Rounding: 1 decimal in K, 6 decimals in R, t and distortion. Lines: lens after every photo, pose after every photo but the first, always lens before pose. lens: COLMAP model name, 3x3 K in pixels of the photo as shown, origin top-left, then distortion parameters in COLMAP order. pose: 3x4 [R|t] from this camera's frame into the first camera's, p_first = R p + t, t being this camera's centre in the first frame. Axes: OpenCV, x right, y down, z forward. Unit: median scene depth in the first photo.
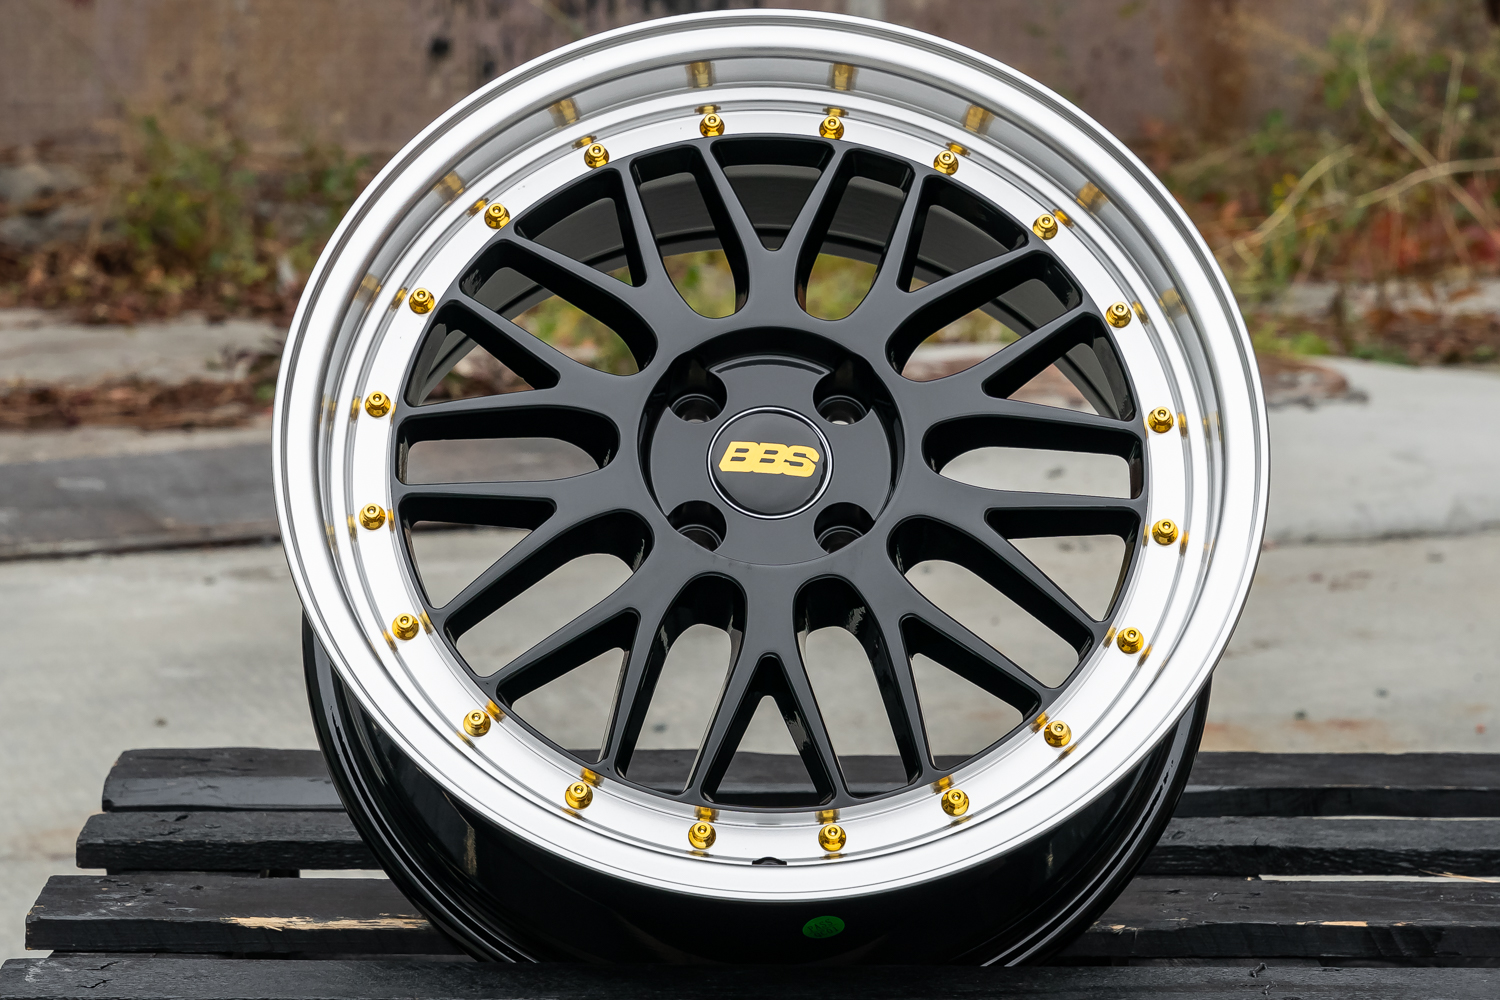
lens RADIAL K [[3092.5, 0, 750.0], [0, 3092.5, 500.0], [0, 0, 1]] dist [-0.000168, 0.264413]
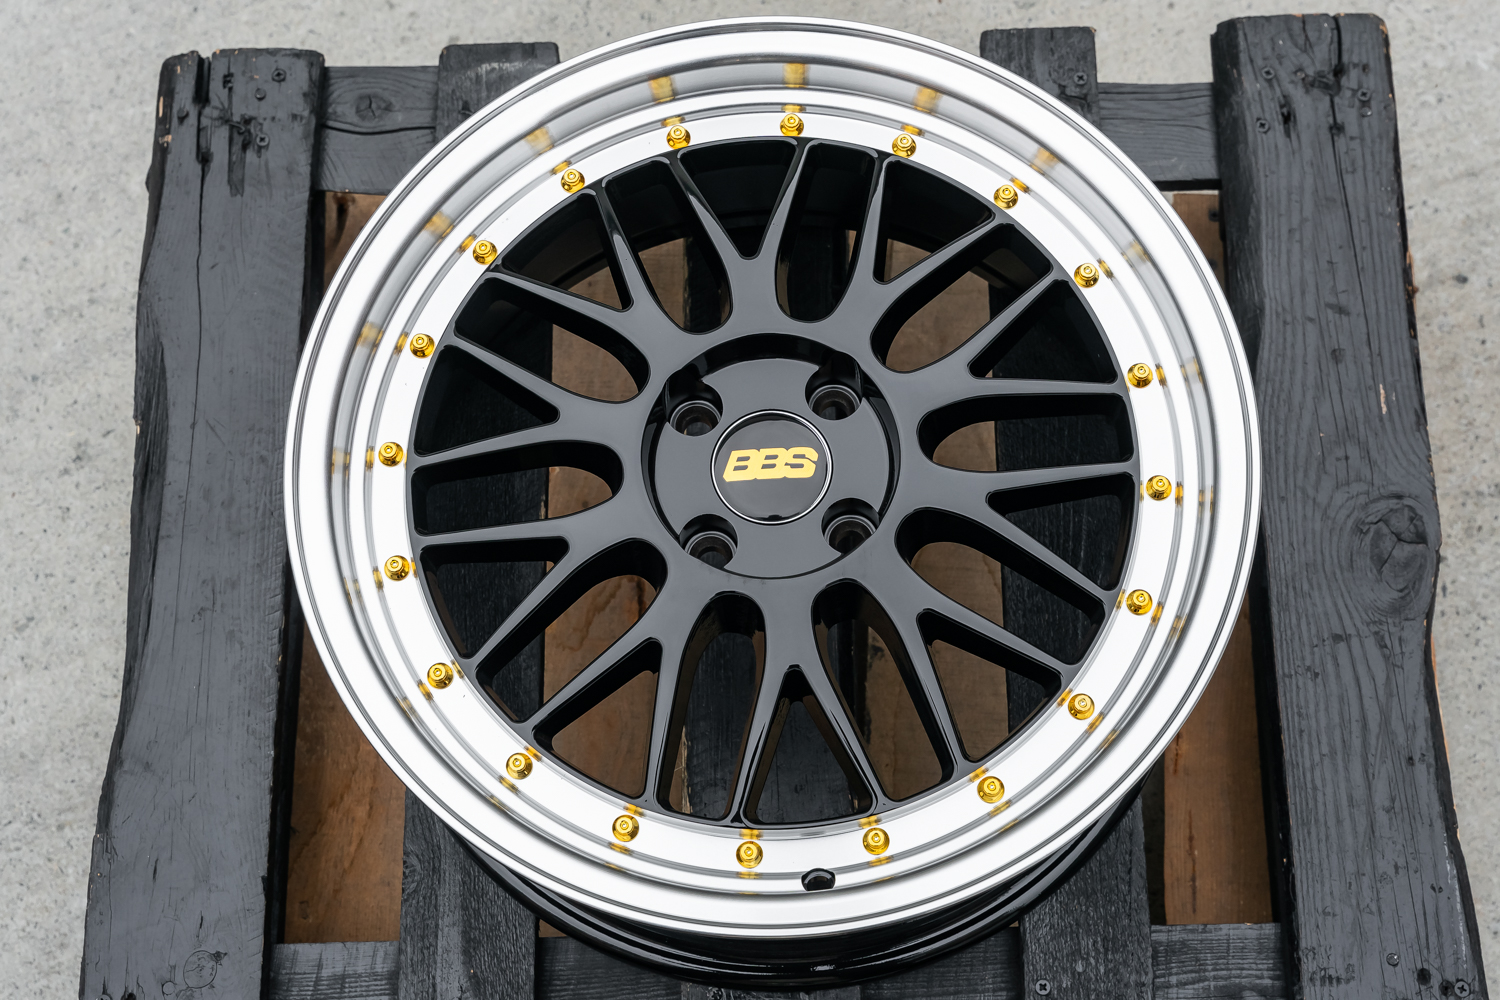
lens RADIAL K [[2025.9, 0, 750.0], [0, 2025.9, 500.0], [0, 0, 1]] dist [0.013659, 0.012203]
pose [[0.992619, -0.119776, -0.018981, 0.010671], [0.121070, 0.987764, 0.098306, -0.067684], [0.006974, -0.099878, 0.994975, 0.320020]]
